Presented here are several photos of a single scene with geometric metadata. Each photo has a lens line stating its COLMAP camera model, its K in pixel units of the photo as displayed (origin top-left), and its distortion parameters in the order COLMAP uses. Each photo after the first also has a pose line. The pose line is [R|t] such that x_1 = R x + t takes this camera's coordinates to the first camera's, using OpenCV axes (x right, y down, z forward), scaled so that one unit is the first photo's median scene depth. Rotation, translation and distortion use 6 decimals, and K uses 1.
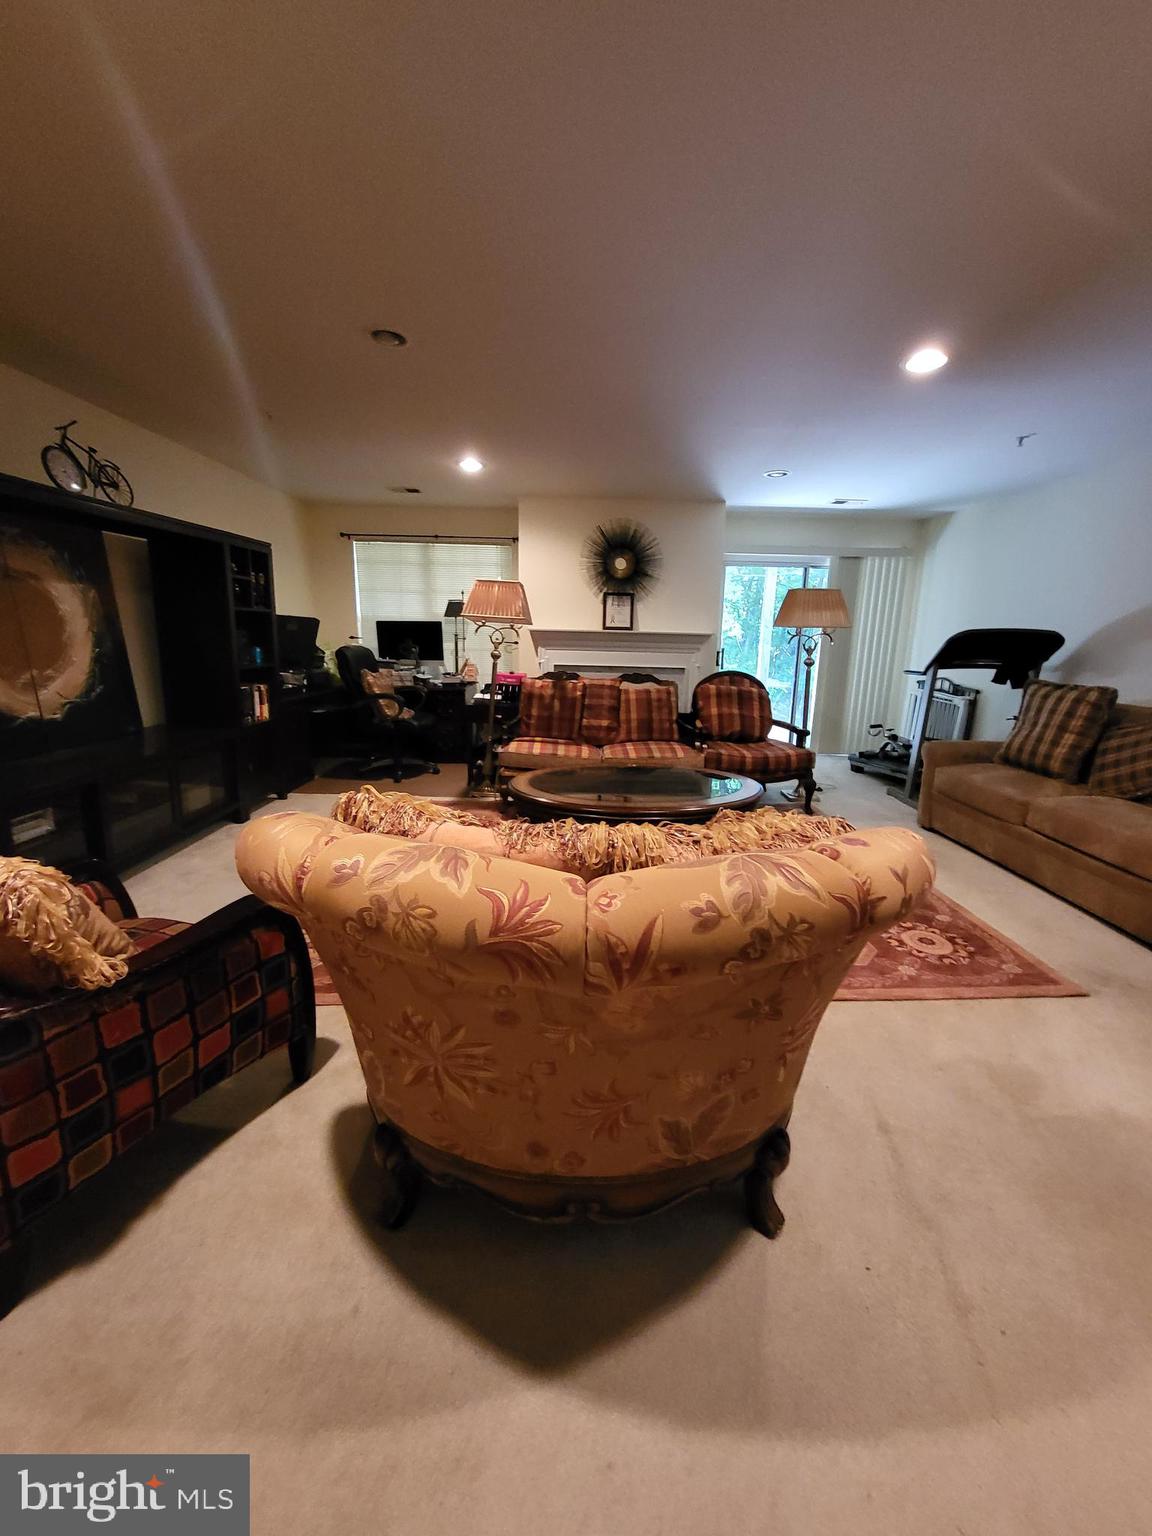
lens RADIAL K [[617.6, 0, 582.5], [0, 617.6, 771.1], [0, 0, 1]] dist [-0.003547, -0.000009]
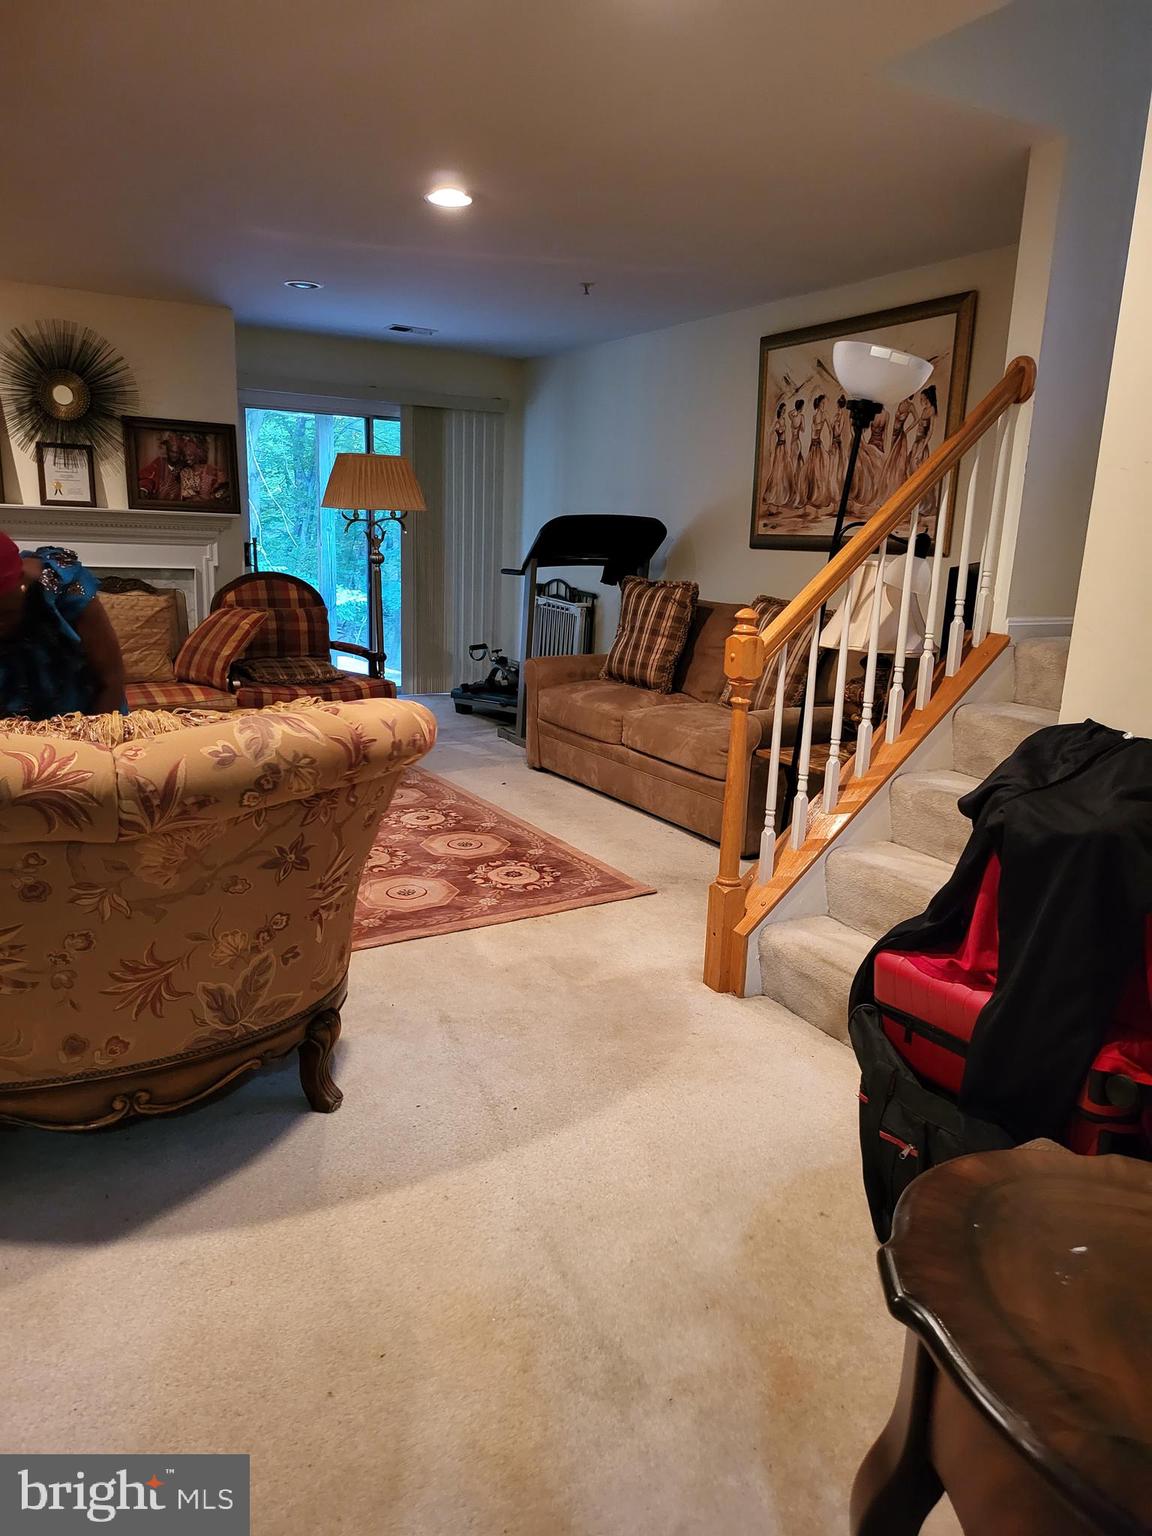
lens RADIAL K [[1090.7, 0, 580.9], [0, 1090.7, 764.3], [0, 0, 1]] dist [0.050702, -0.027935]
pose [[0.881107, -0.092819, 0.463718, -0.062162], [0.090301, 0.995530, 0.027687, 0.087976], [-0.464215, 0.017479, 0.885550, -0.425732]]
